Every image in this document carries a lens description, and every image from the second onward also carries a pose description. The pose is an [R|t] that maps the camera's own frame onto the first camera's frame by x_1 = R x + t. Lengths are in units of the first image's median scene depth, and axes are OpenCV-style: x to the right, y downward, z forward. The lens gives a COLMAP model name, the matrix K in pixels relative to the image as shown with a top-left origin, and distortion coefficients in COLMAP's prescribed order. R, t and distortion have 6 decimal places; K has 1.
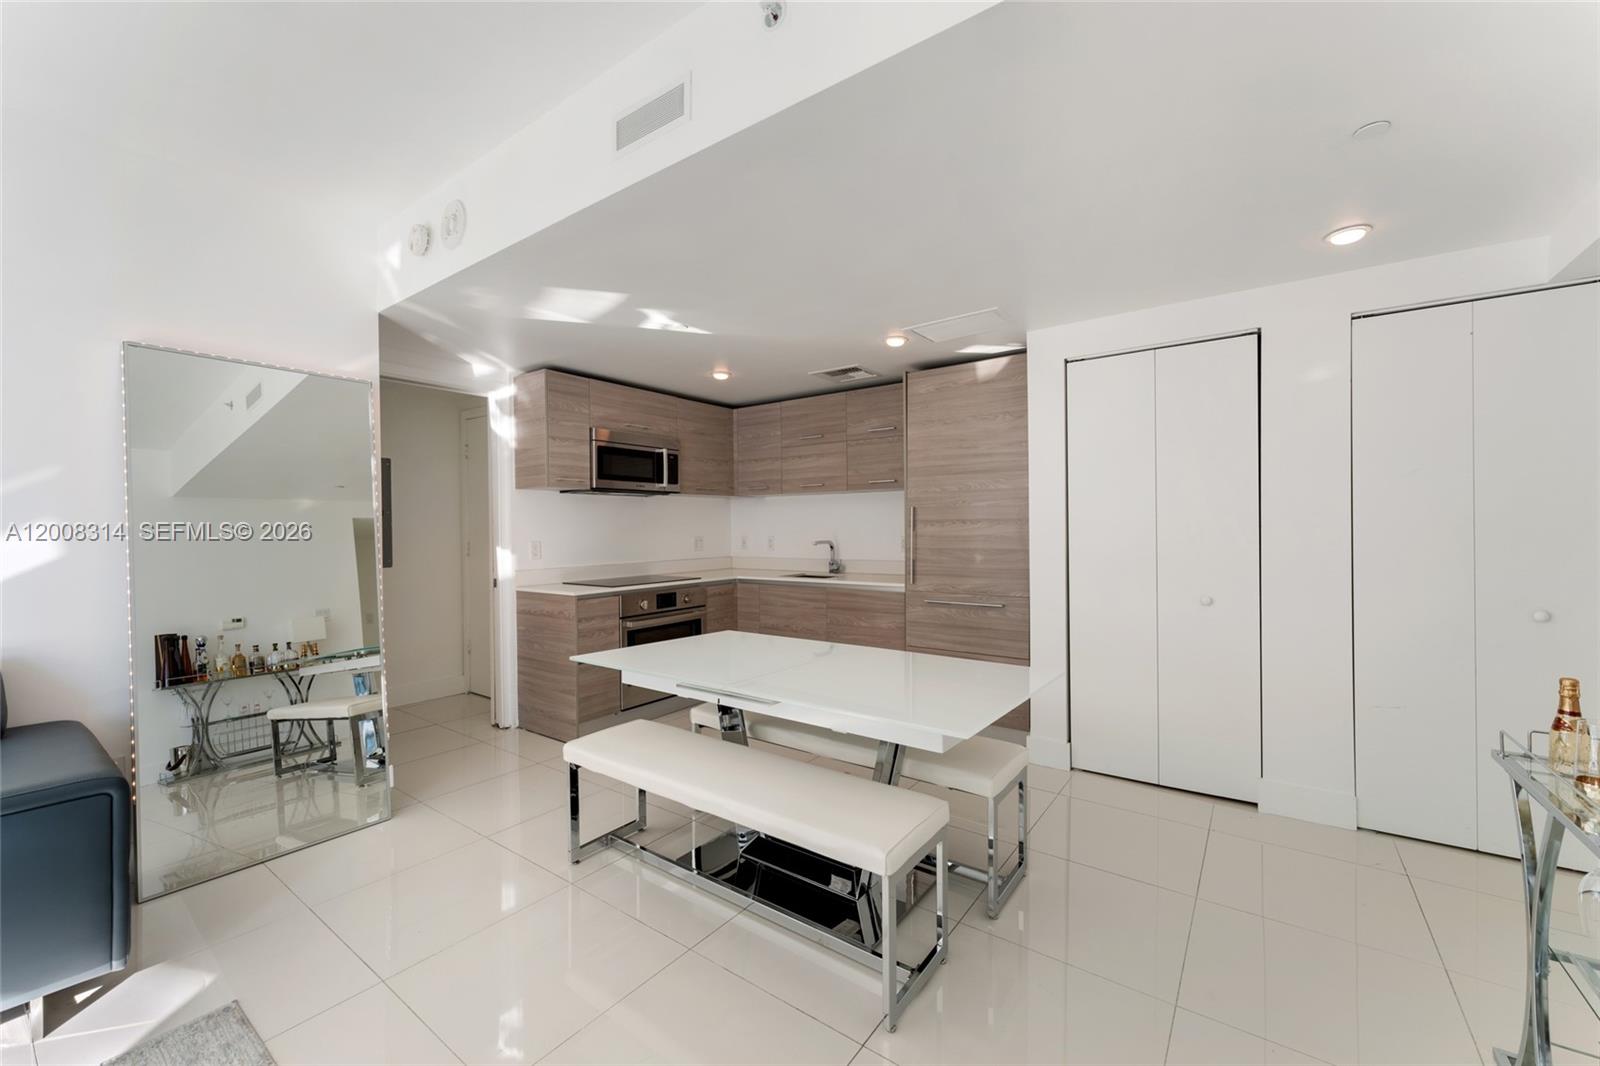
lens RADIAL K [[640.0, 0, 797.3], [0, 640.0, 534.5], [0, 0, 1]] dist [0.001390, -0.000008]
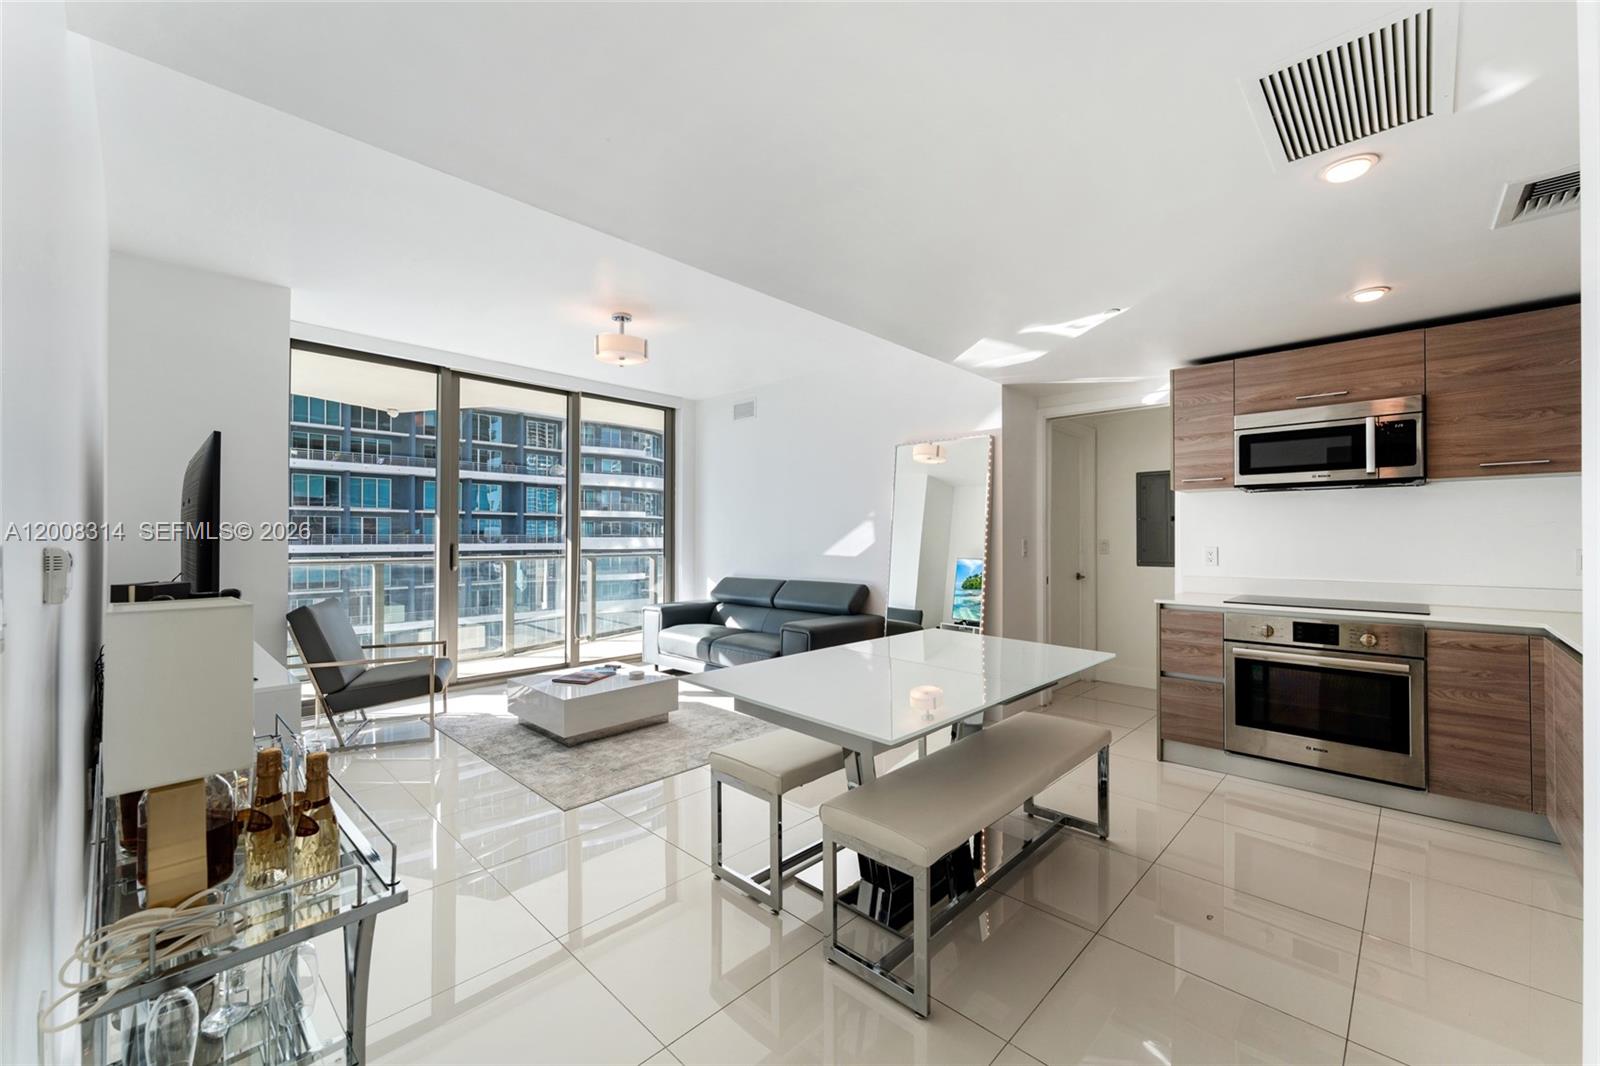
lens RADIAL K [[640.0, 0, 794.4], [0, 640.0, 533.3], [0, 0, 1]] dist [0.001390, -0.000008]
pose [[-0.141700, 0.003913, -0.989902, 0.616062], [-0.008675, 0.999949, 0.005195, -0.008607], [0.989872, 0.009324, -0.141659, 0.537124]]
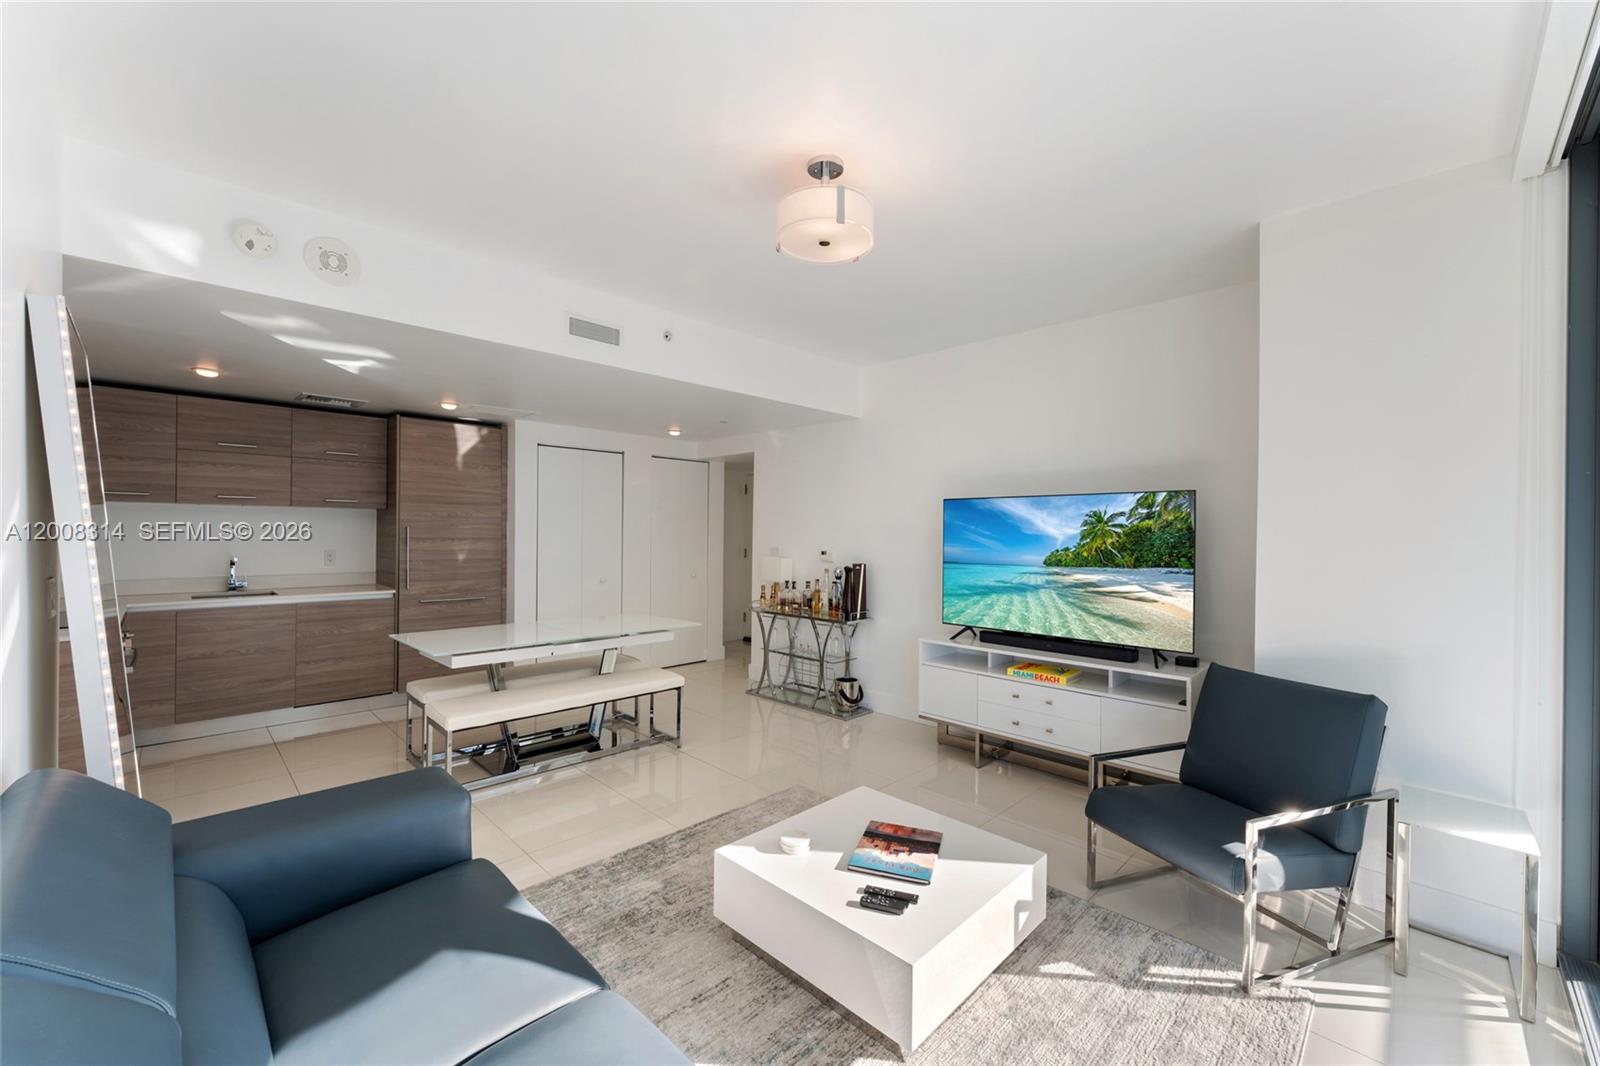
lens RADIAL K [[640.0, 0, 802.7], [0, 640.0, 533.7], [0, 0, 1]] dist [0.001390, -0.000008]
pose [[0.146331, 0.005042, 0.989223, -0.893633], [-0.004098, 0.999982, -0.004491, -0.026584], [-0.989227, -0.003396, 0.146349, 0.060291]]
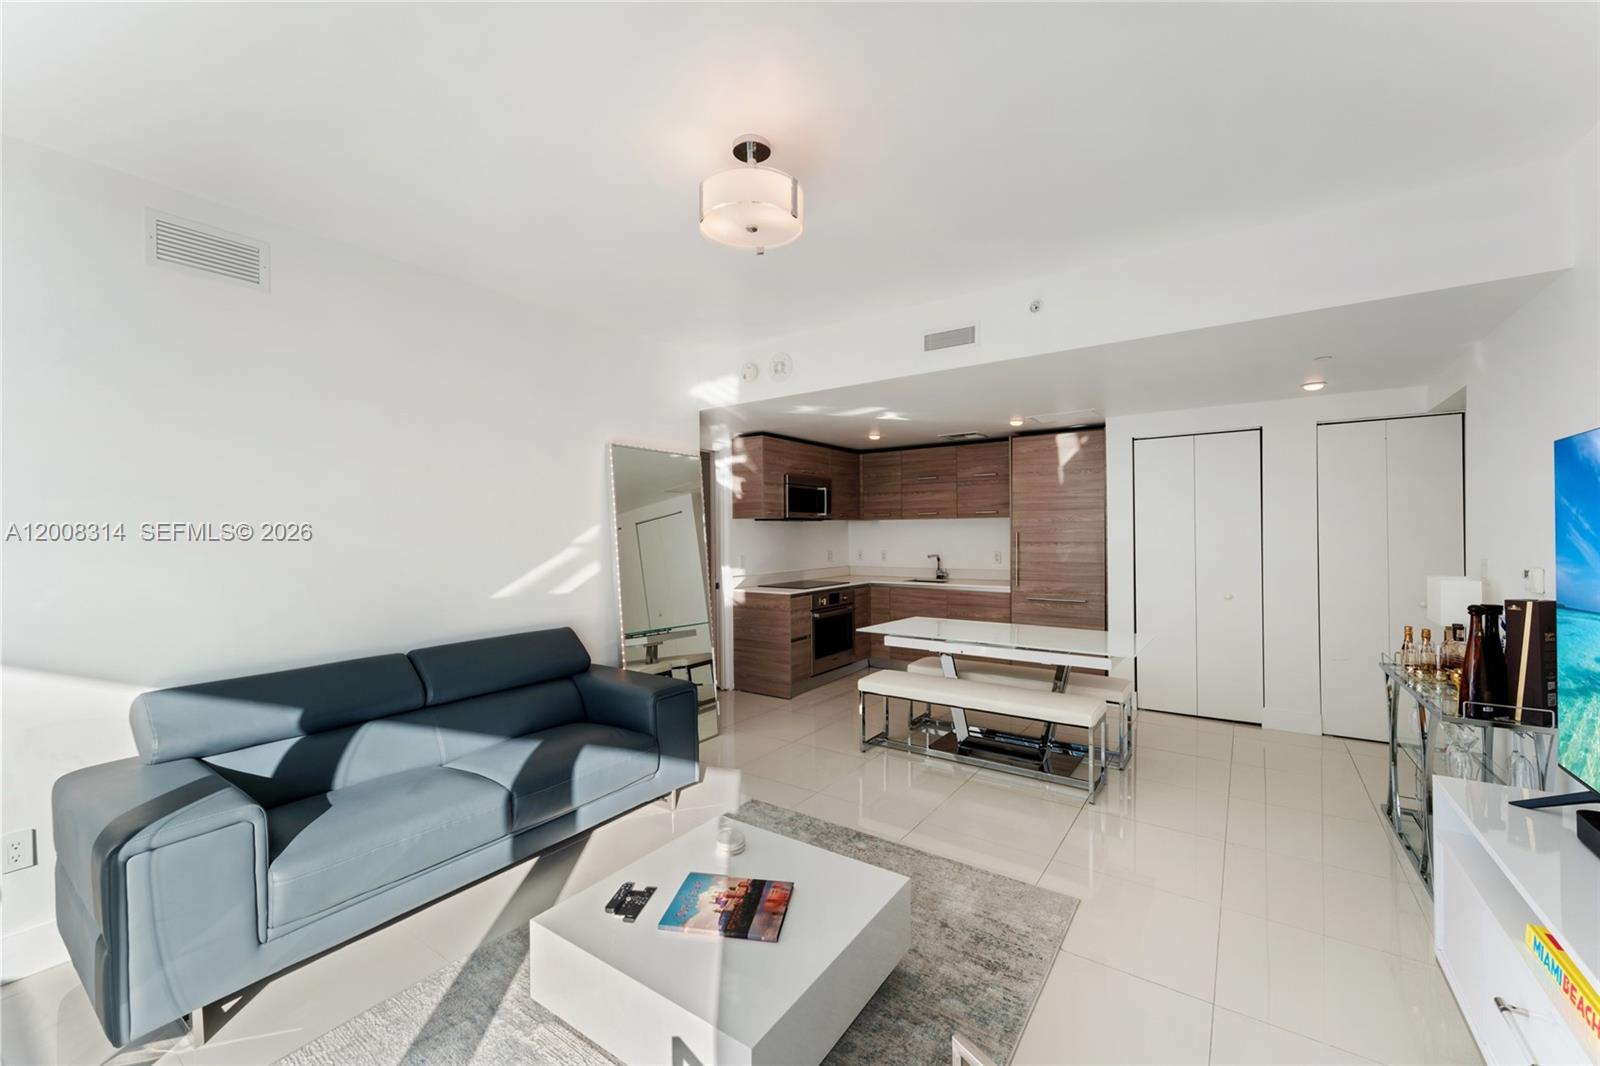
lens RADIAL K [[640.0, 0, 797.4], [0, 640.0, 533.6], [0, 0, 1]] dist [0.001390, -0.000008]
pose [[0.999796, 0.001420, 0.020134, -0.322566], [-0.001234, 0.999957, -0.009236, -0.025465], [-0.020146, 0.009209, 0.999755, -0.395484]]
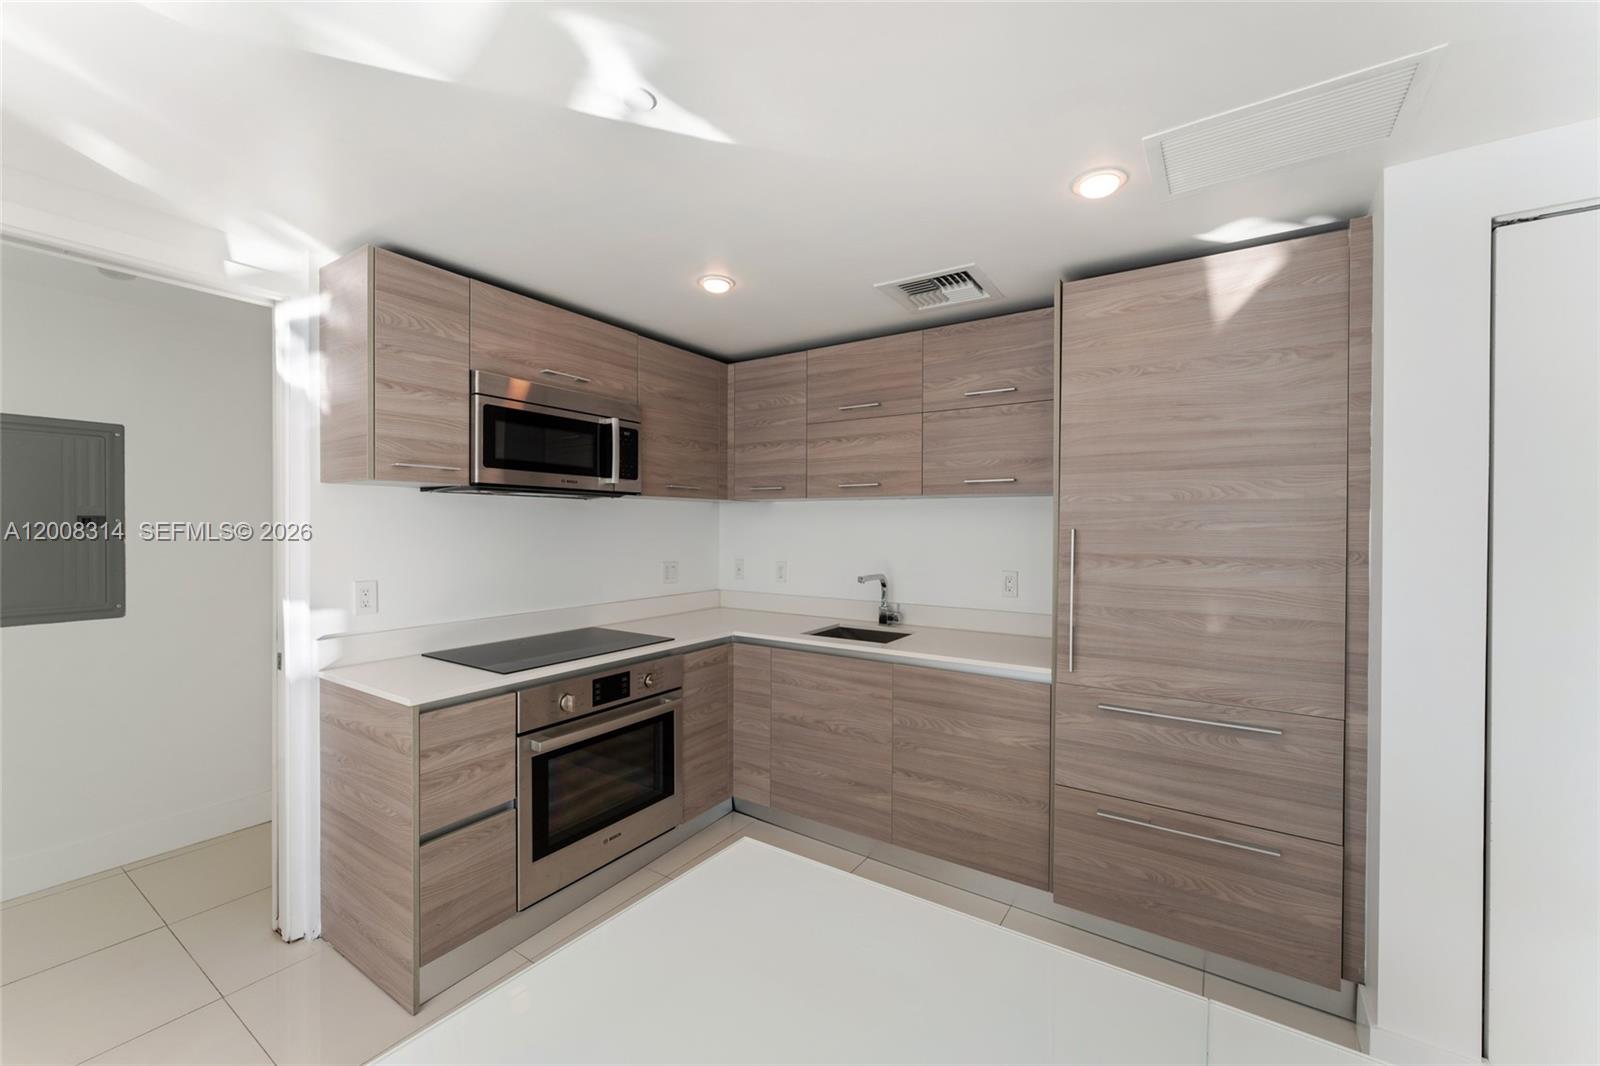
lens RADIAL K [[640.0, 0, 798.8], [0, 640.0, 534.1], [0, 0, 1]] dist [0.001390, -0.000008]
pose [[0.998764, 0.014066, 0.047675, -0.072959], [-0.014069, 0.999901, -0.000264, -0.033925], [-0.047674, -0.000407, 0.998863, 0.452735]]
